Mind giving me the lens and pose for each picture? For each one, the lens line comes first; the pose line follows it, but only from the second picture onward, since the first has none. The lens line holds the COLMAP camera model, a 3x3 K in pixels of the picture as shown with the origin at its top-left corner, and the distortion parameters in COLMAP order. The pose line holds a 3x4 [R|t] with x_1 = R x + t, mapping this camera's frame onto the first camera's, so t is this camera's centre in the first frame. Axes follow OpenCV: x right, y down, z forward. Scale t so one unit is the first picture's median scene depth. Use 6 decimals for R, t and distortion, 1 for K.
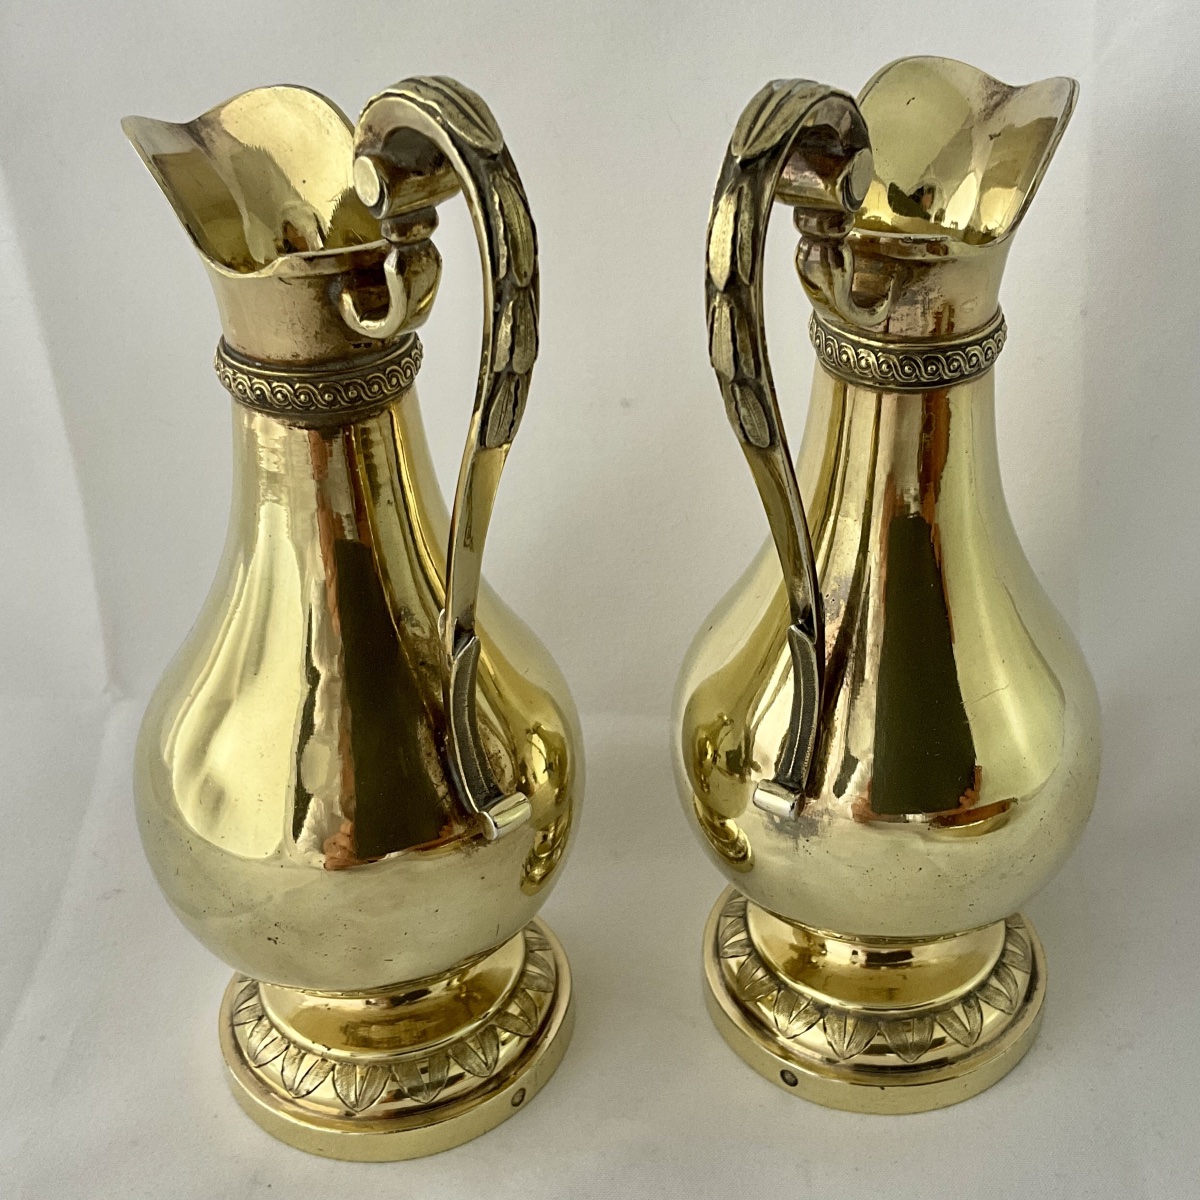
lens RADIAL K [[1427.5, 0, 600.0], [0, 1427.5, 600.0], [0, 0, 1]] dist [0.037028, 0.020928]
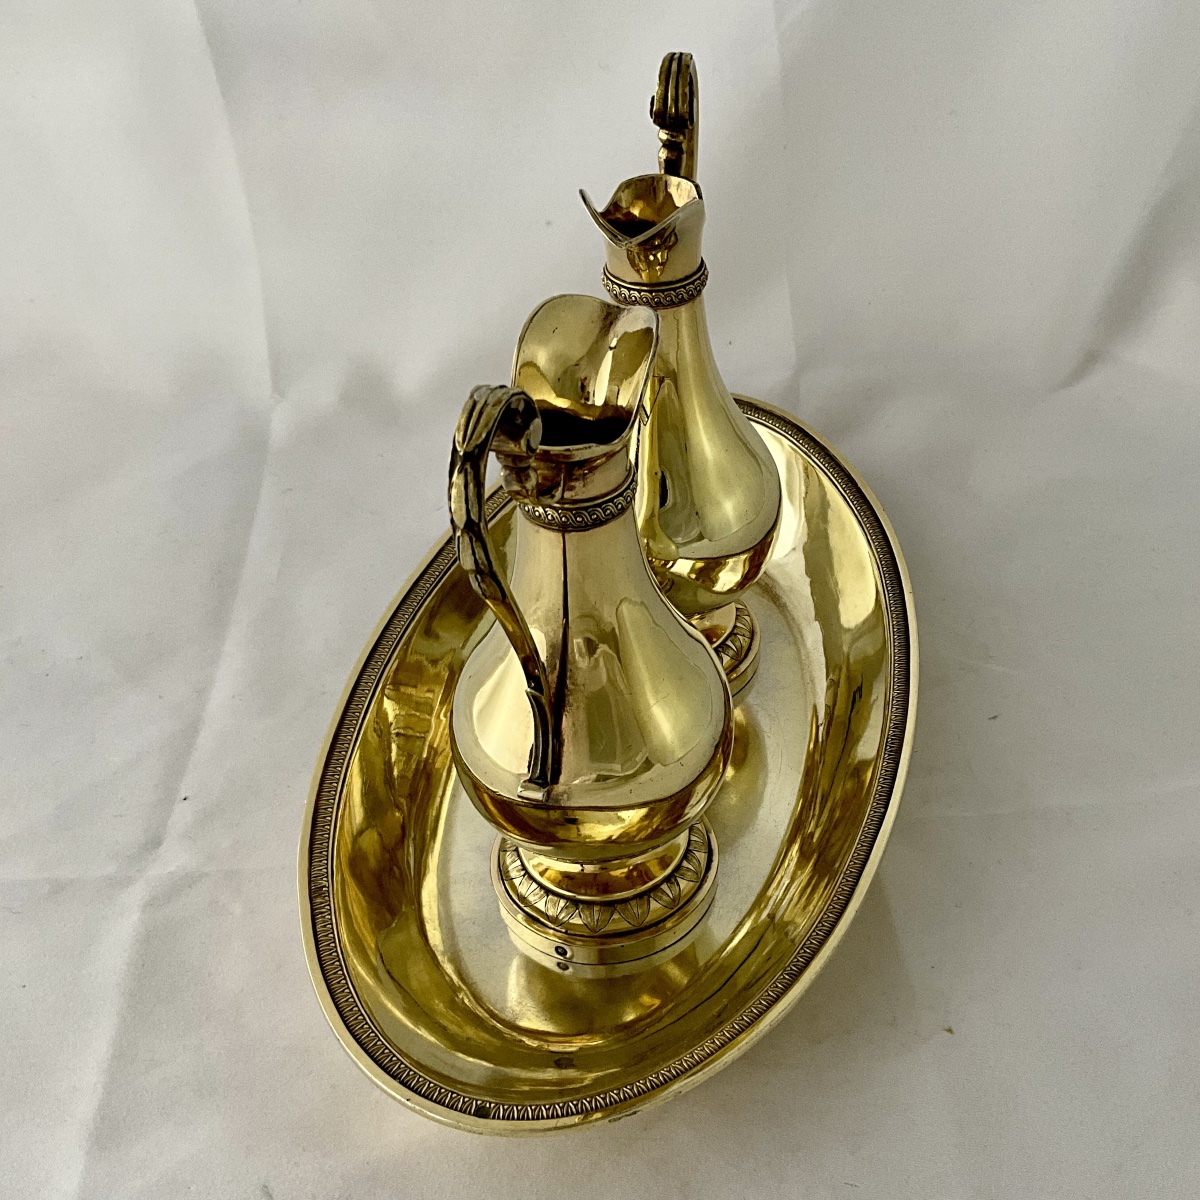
lens RADIAL K [[1427.5, 0, 600.0], [0, 1427.5, 600.0], [0, 0, 1]] dist [0.037028, 0.020928]
pose [[0.967222, -0.160664, 0.196645, -0.081732], [0.131521, 0.979391, 0.153283, -0.319378], [-0.217219, -0.122396, 0.968419, -0.520008]]
